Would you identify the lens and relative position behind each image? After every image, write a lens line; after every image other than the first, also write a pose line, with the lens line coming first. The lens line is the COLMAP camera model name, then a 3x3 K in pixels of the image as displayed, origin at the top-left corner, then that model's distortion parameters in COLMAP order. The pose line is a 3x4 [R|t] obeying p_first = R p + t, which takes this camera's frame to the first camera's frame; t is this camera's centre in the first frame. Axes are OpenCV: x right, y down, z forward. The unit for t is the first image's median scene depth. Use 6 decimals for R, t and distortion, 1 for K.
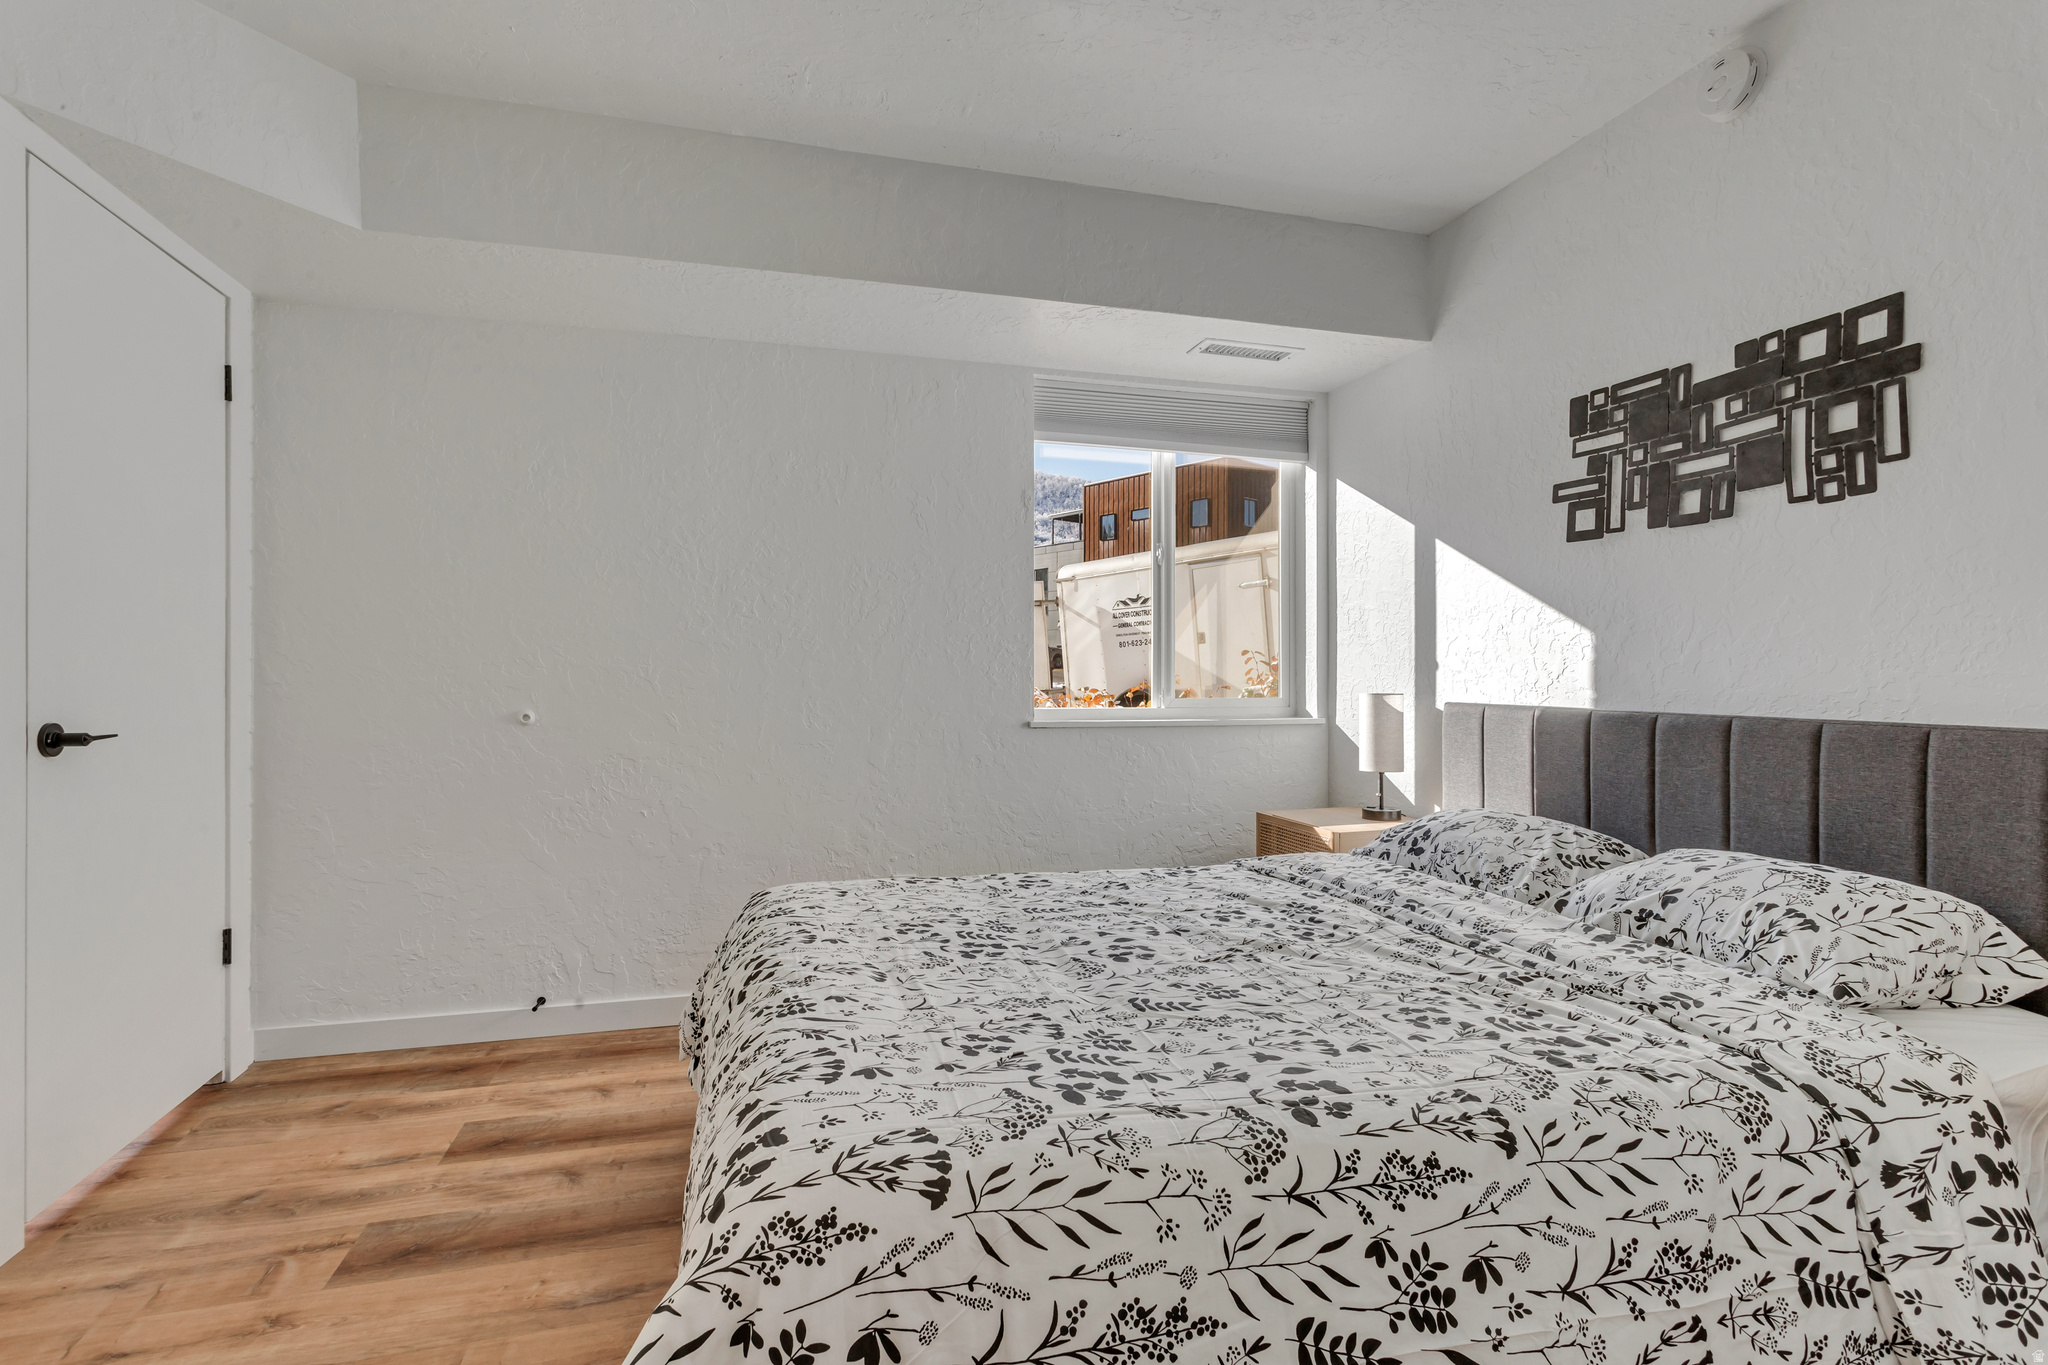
lens RADIAL K [[977.5, 0, 1017.4], [0, 977.5, 673.3], [0, 0, 1]] dist [0.000907, 0.000283]
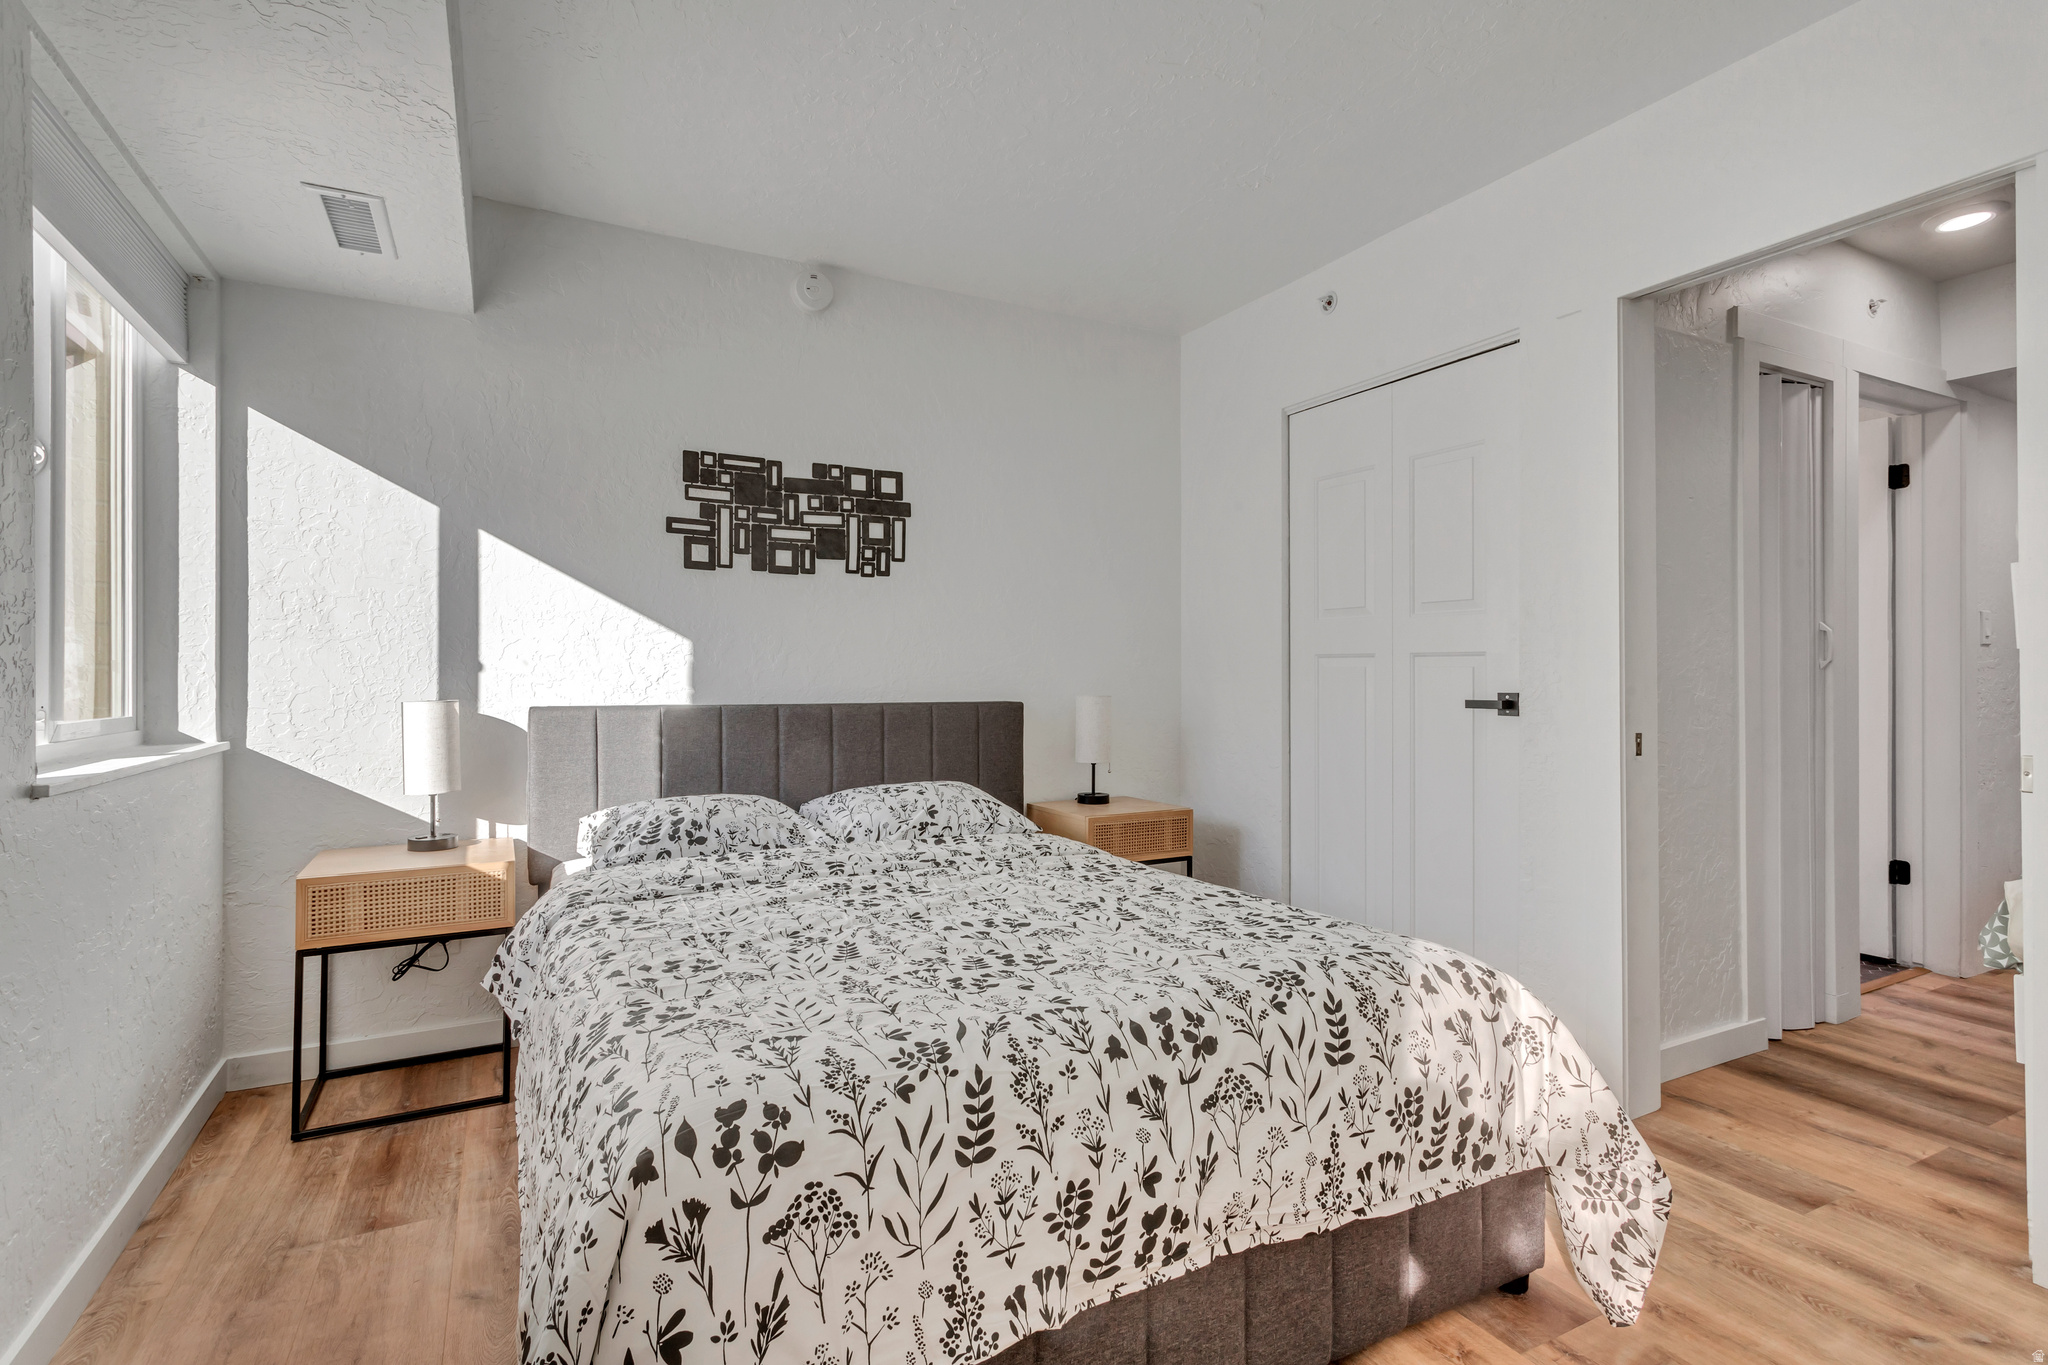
lens RADIAL K [[977.5, 0, 1017.4], [0, 977.5, 673.3], [0, 0, 1]] dist [0.000907, 0.000283]
pose [[-0.199609, -0.005731, 0.979859, -0.796428], [-0.002527, 0.999983, 0.005334, -0.013033], [-0.979872, -0.001411, -0.199620, 0.945533]]
